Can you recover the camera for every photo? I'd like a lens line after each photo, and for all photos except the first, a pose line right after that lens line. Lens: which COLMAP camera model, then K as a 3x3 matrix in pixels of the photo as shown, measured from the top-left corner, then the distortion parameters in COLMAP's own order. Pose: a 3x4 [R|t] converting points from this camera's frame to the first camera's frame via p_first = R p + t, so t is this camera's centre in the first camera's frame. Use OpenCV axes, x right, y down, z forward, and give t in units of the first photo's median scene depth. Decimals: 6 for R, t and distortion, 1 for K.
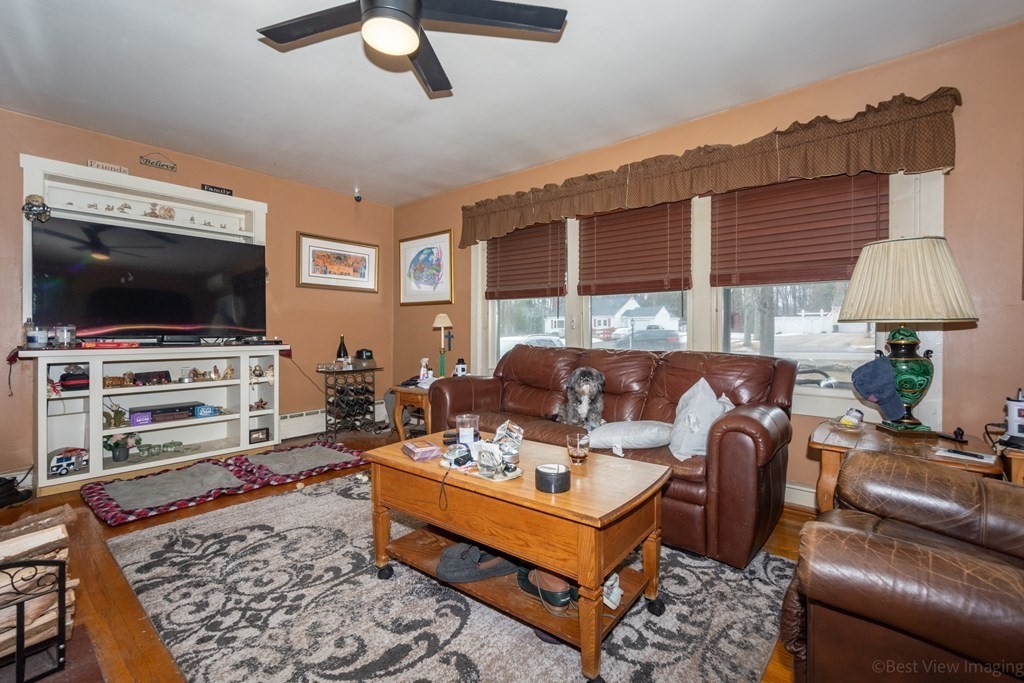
lens RADIAL K [[458.0, 0, 515.7], [0, 458.0, 332.9], [0, 0, 1]] dist [0.000697, 0.000267]
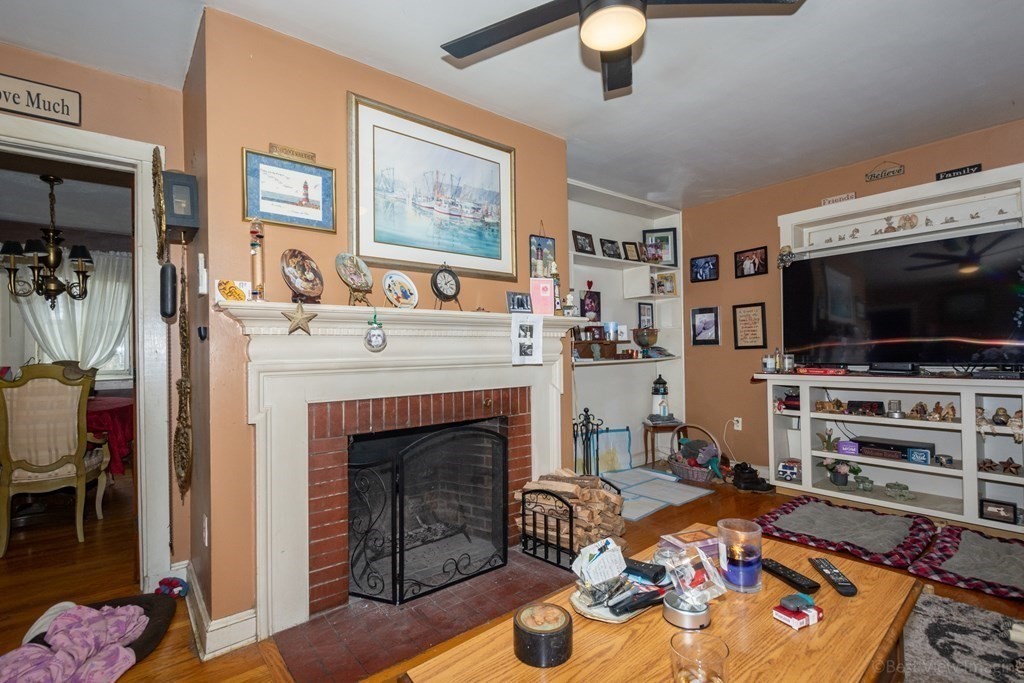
lens RADIAL K [[477.9, 0, 515.1], [0, 477.9, 350.5], [0, 0, 1]] dist [-0.003135, -0.000667]
pose [[-0.188803, -0.006319, -0.981995, 0.324201], [0.009987, 0.999915, -0.008355, -0.019050], [0.981964, -0.011385, -0.188724, 0.512991]]
